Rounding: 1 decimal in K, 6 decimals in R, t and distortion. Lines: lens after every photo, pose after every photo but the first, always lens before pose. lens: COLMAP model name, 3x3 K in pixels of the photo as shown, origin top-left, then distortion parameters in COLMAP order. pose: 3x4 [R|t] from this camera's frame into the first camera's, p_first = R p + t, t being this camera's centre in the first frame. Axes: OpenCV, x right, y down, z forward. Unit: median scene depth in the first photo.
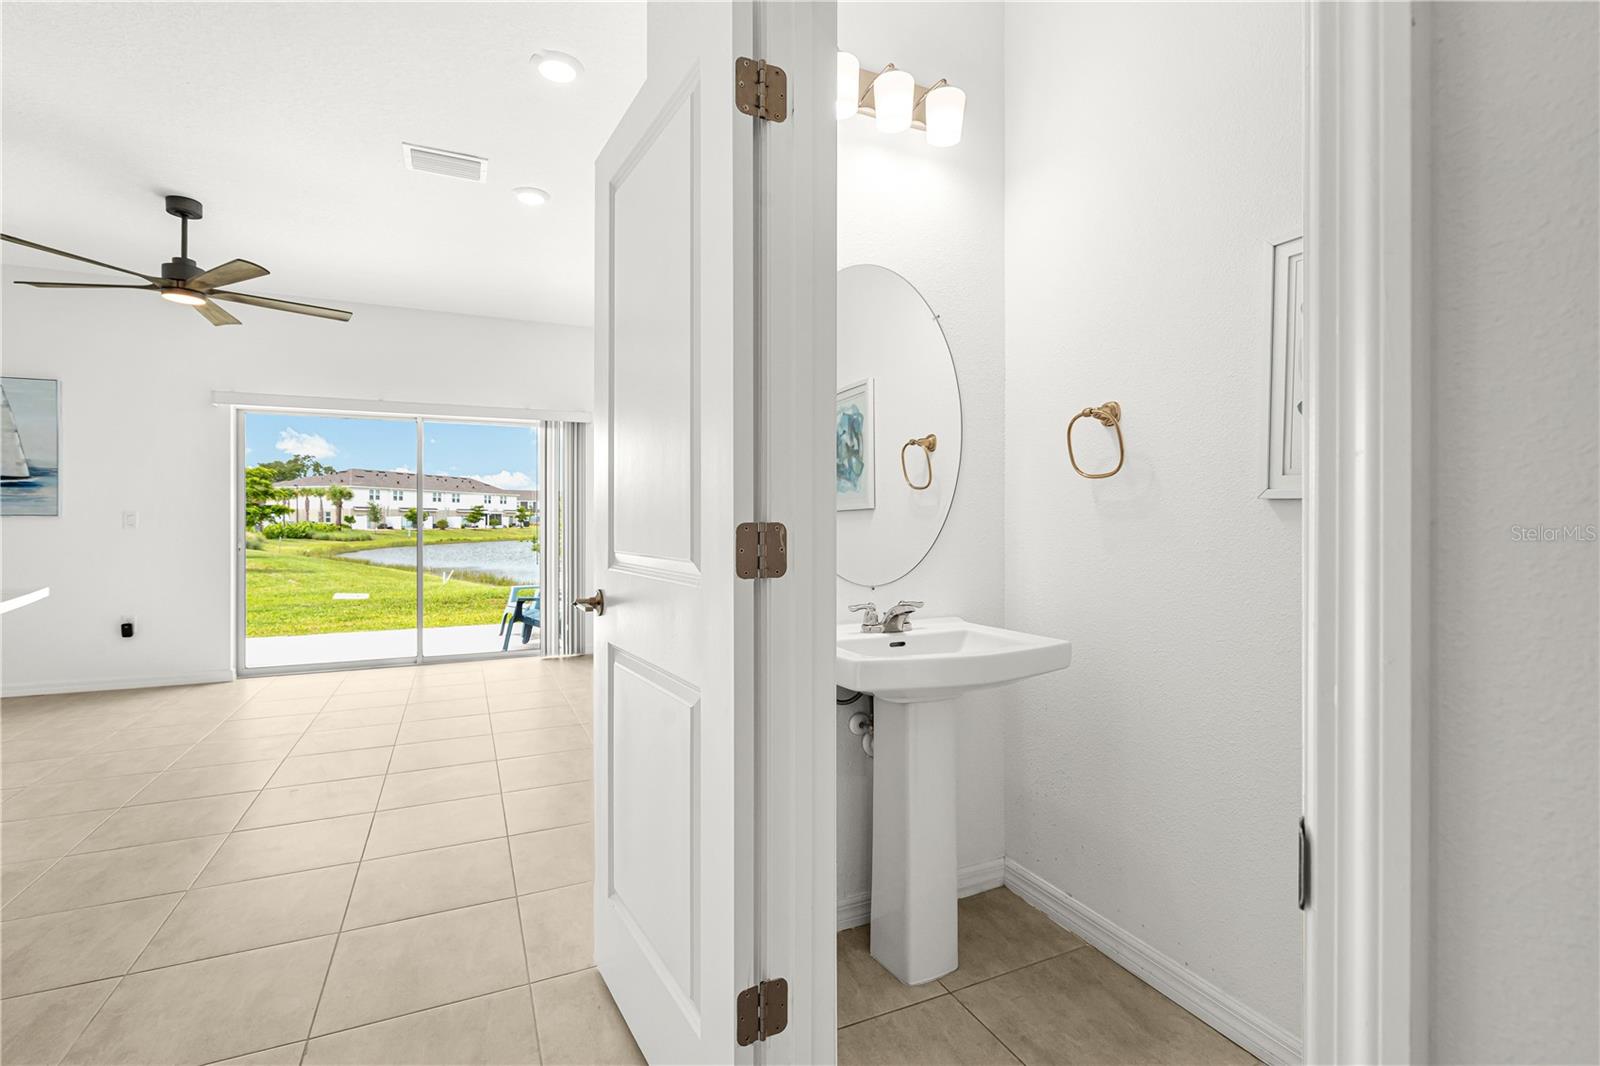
lens RADIAL K [[731.3, 0, 799.5], [0, 731.3, 516.9], [0, 0, 1]] dist [0.002045, -0.000916]
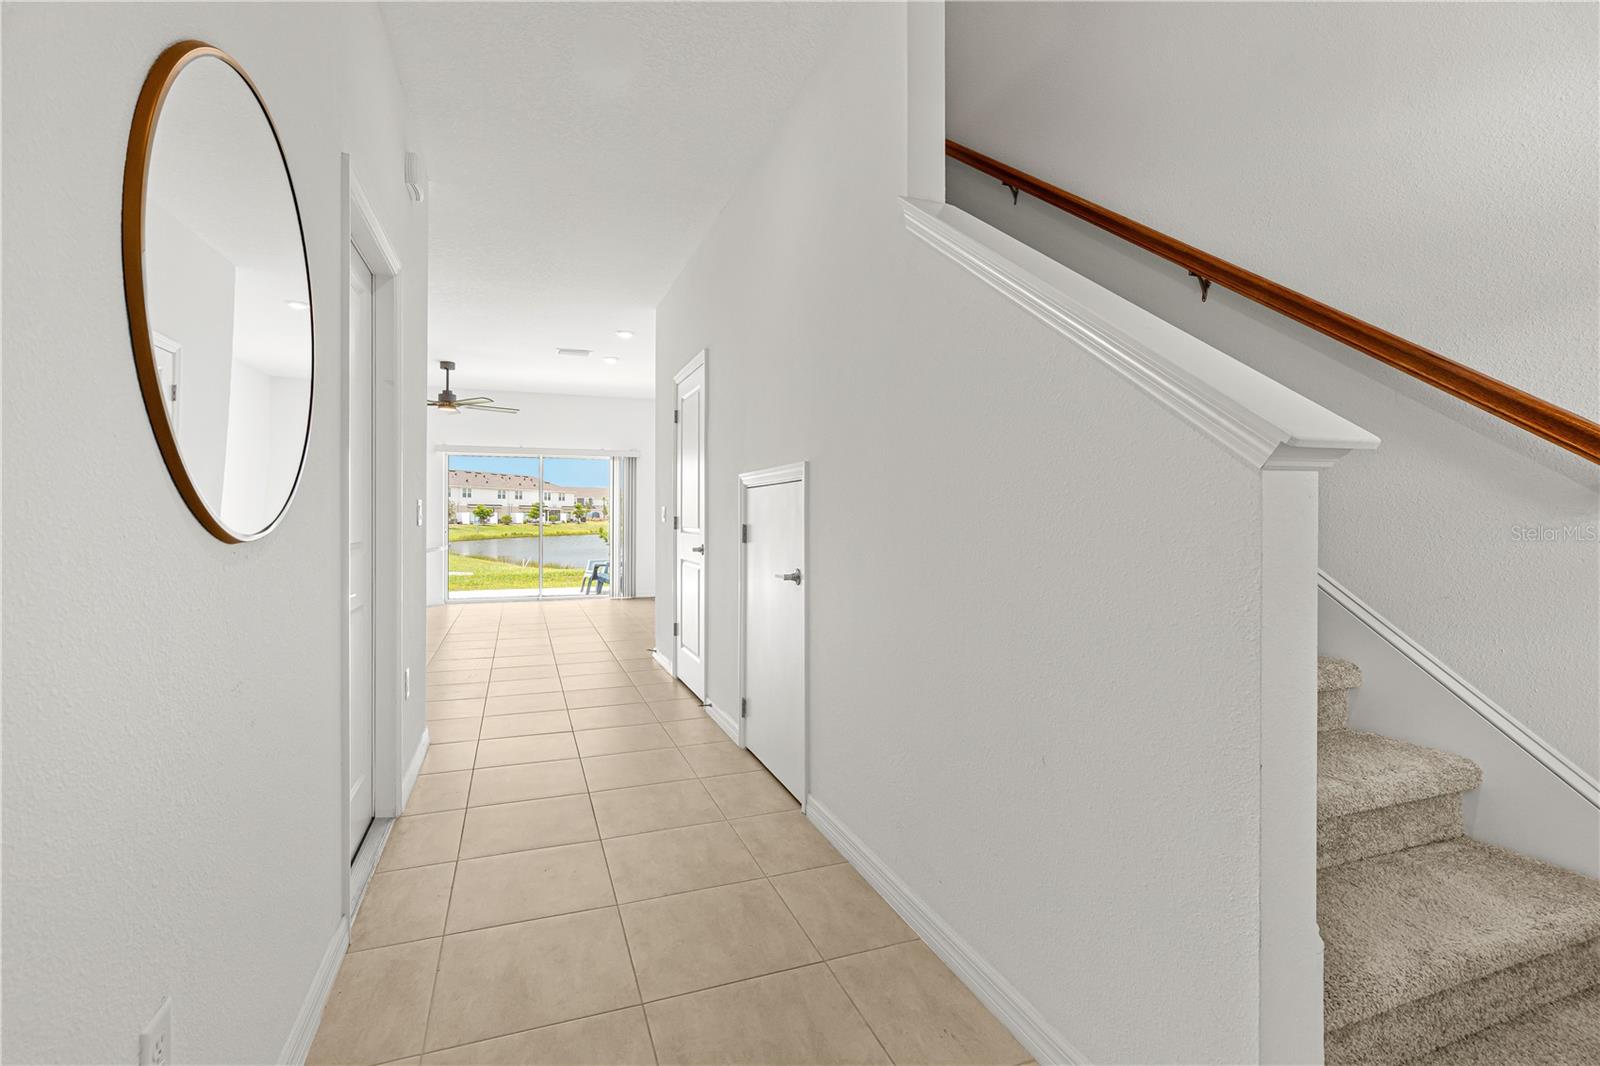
lens RADIAL K [[731.3, 0, 801.9], [0, 731.3, 505.5], [0, 0, 1]] dist [0.002045, -0.000916]
pose [[0.997825, 0.003408, -0.065832, 0.159574], [-0.004167, 0.999926, -0.011388, -0.002186], [0.065789, 0.011637, 0.997766, -0.528418]]
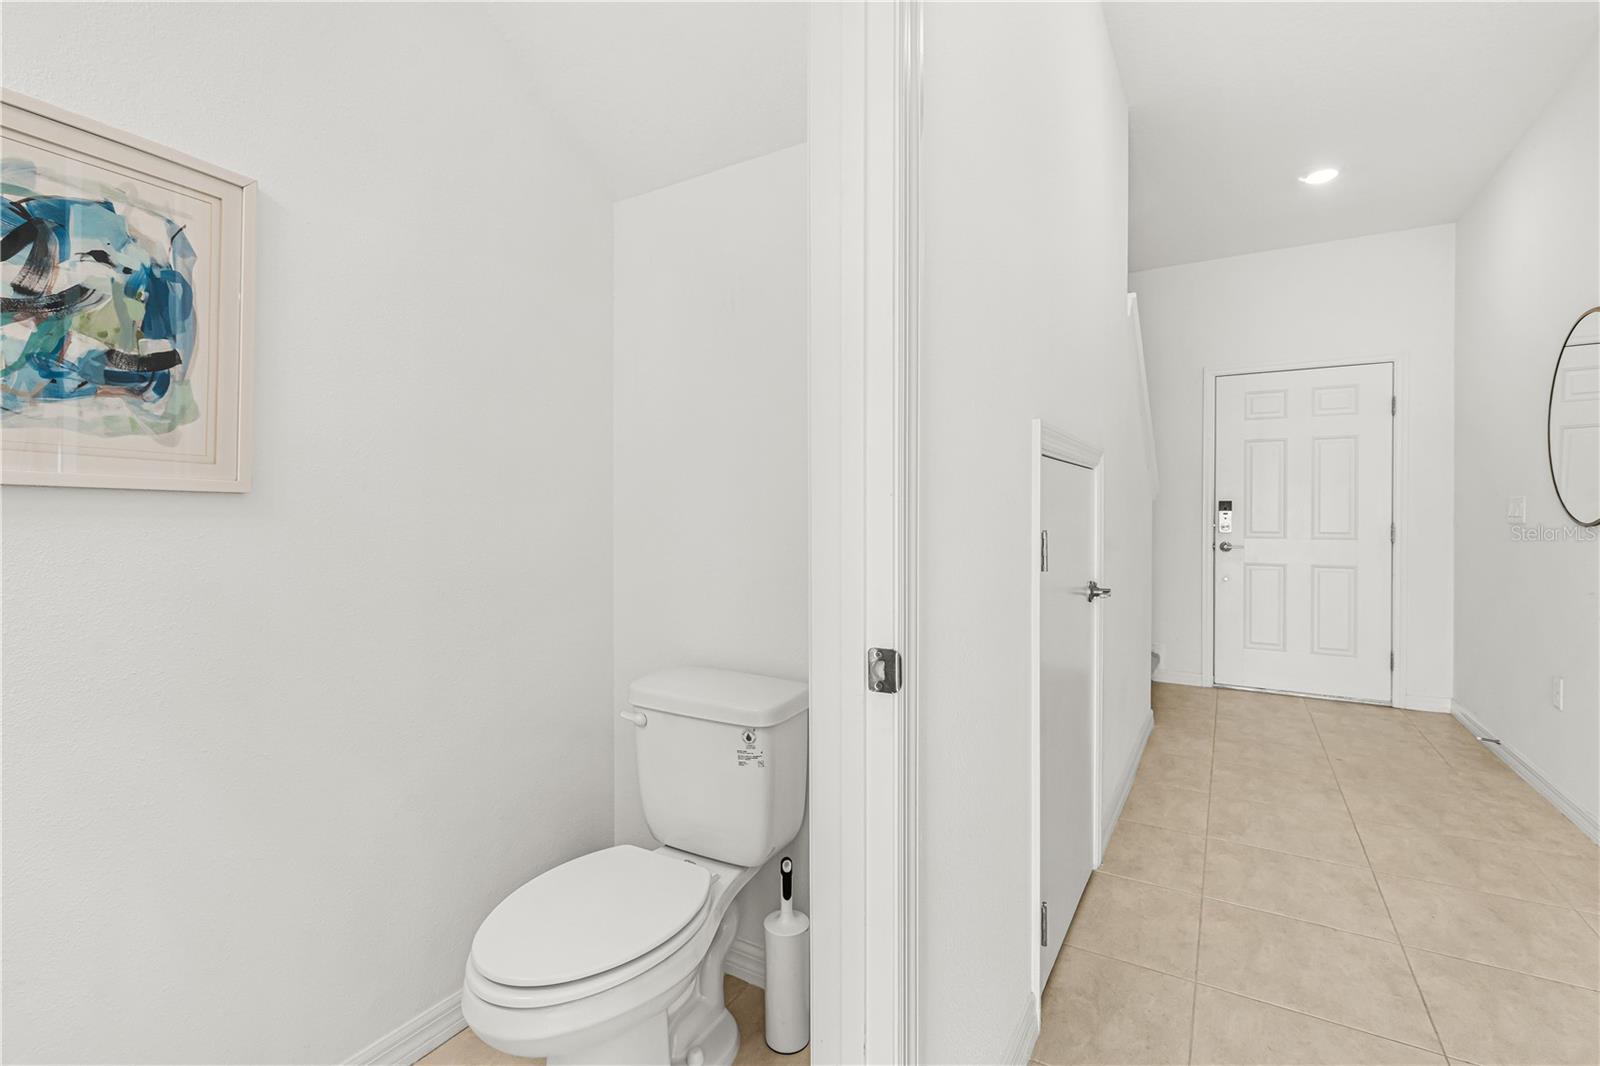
lens RADIAL K [[731.3, 0, 794.4], [0, 731.3, 505.1], [0, 0, 1]] dist [0.002045, -0.000916]
pose [[-0.561642, 0.010900, 0.827308, -0.054276], [-0.002215, 0.999890, -0.014678, 0.000392], [-0.827377, -0.010076, -0.561556, 0.140482]]
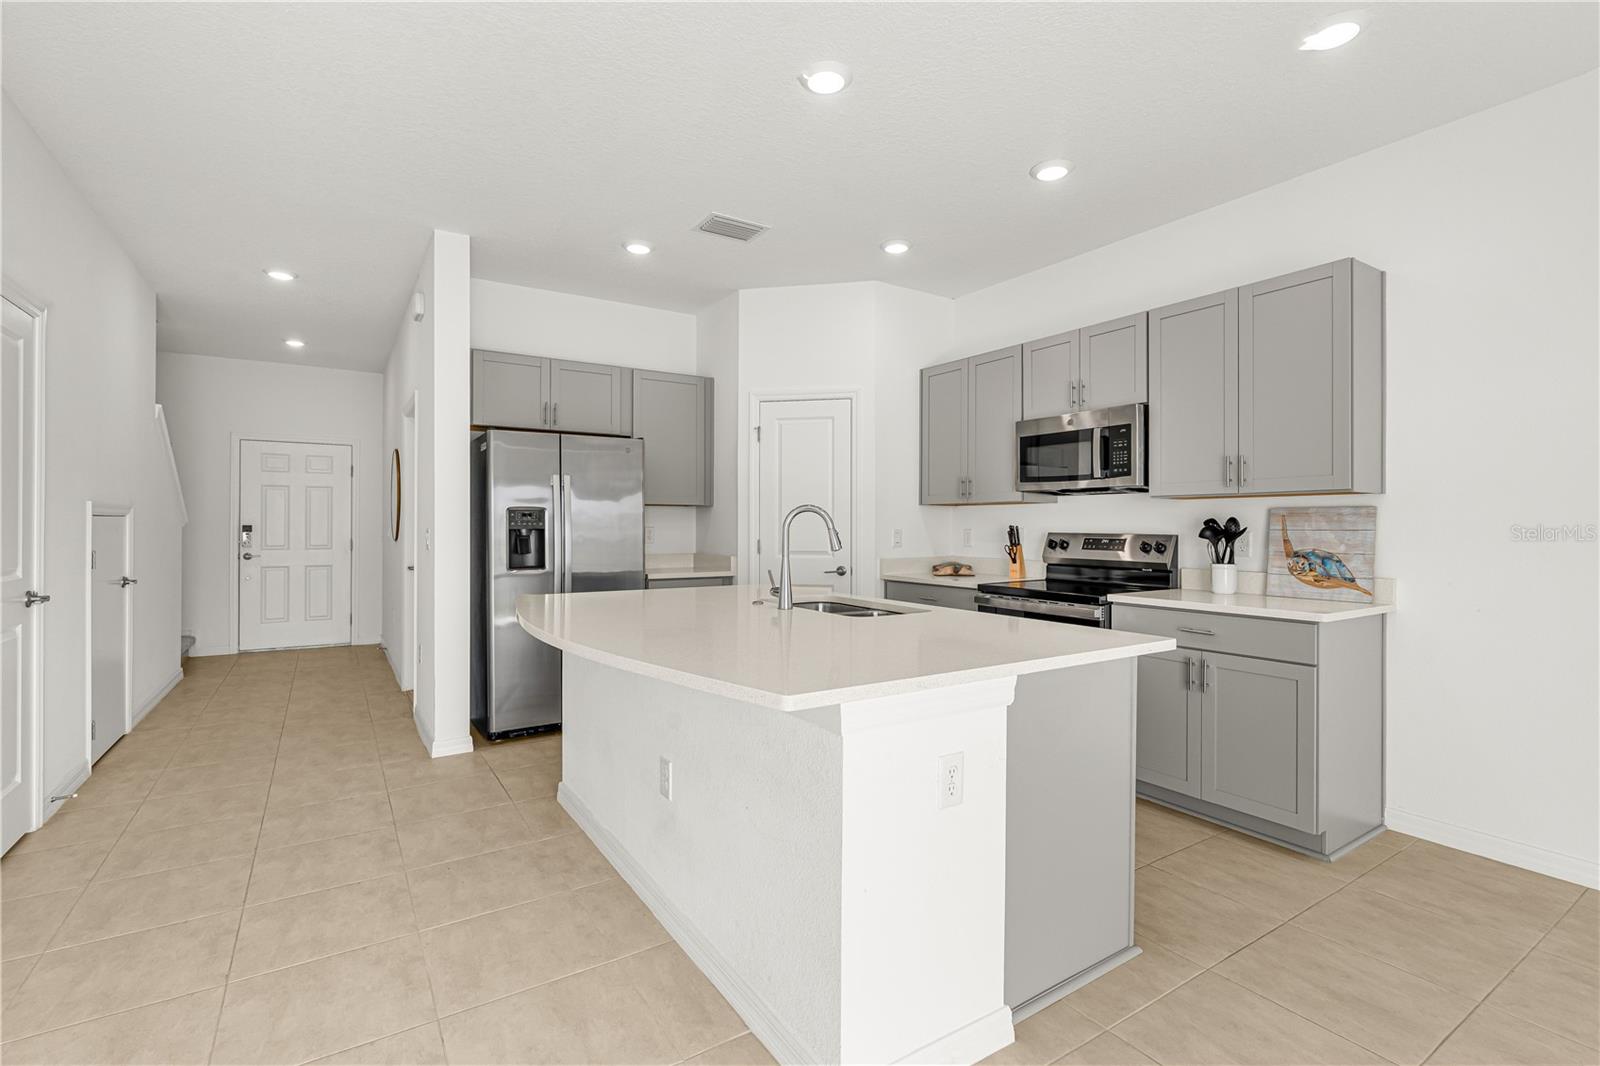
lens RADIAL K [[731.3, 0, 801.7], [0, 731.3, 528.3], [0, 0, 1]] dist [0.002045, -0.000916]
pose [[-0.990229, 0.000259, -0.139454, -0.300831], [-0.000120, 0.999996, 0.002709, -0.011583], [0.139454, 0.002700, -0.990225, 0.485942]]
